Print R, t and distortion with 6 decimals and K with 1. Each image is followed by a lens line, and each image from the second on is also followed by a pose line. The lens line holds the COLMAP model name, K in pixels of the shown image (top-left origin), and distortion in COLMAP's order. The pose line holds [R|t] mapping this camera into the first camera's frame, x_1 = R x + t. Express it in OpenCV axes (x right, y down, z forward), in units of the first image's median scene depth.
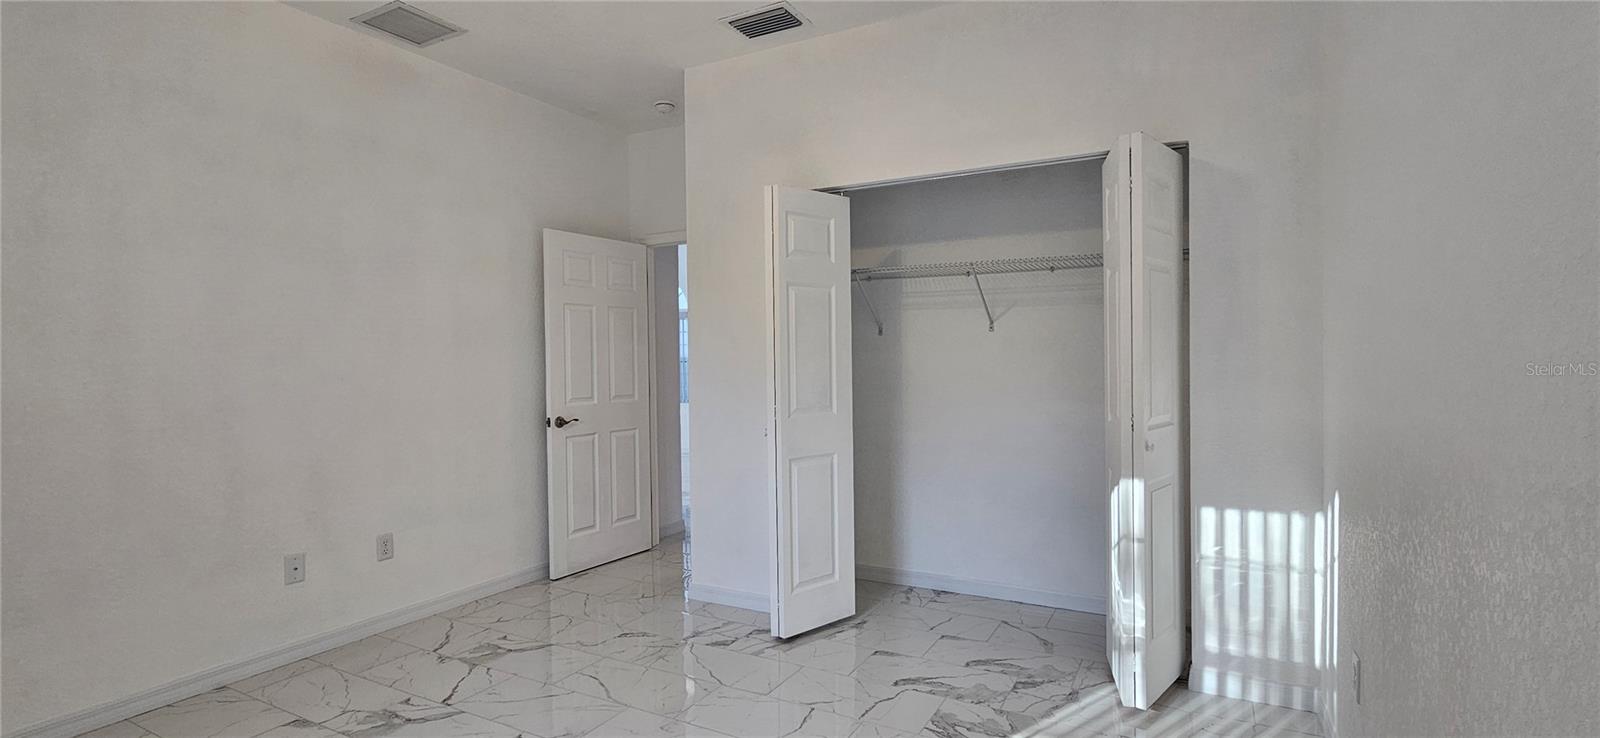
lens RADIAL K [[730.3, 0, 795.2], [0, 730.3, 369.9], [0, 0, 1]] dist [-0.006580, 0.000286]
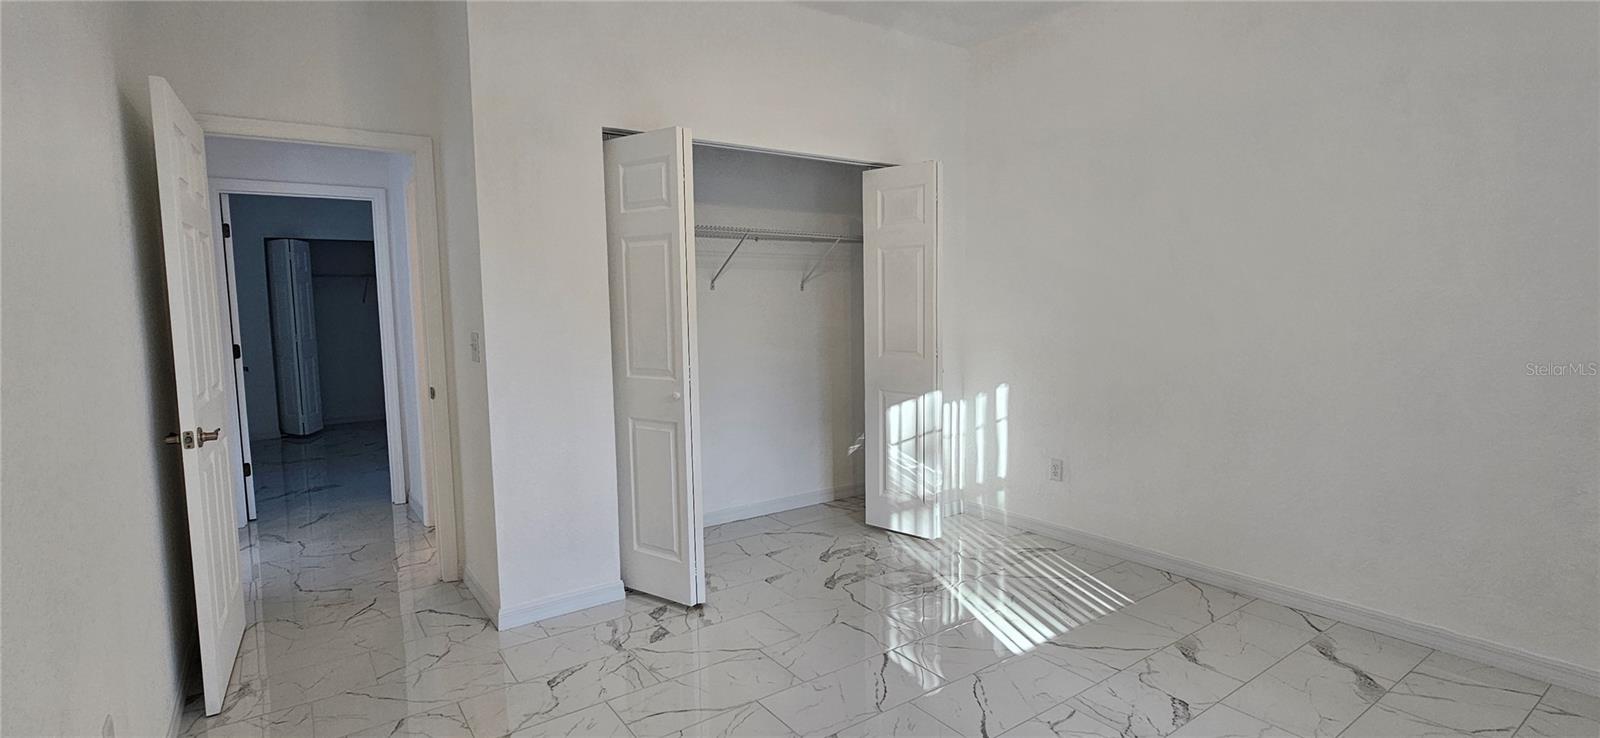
lens RADIAL K [[730.3, 0, 795.2], [0, 730.3, 369.9], [0, 0, 1]] dist [-0.006580, 0.000286]
pose [[0.448542, -0.079160, 0.890249, -0.887118], [0.023150, 0.996765, 0.076967, -0.017754], [-0.893462, -0.013913, 0.448923, 0.499649]]
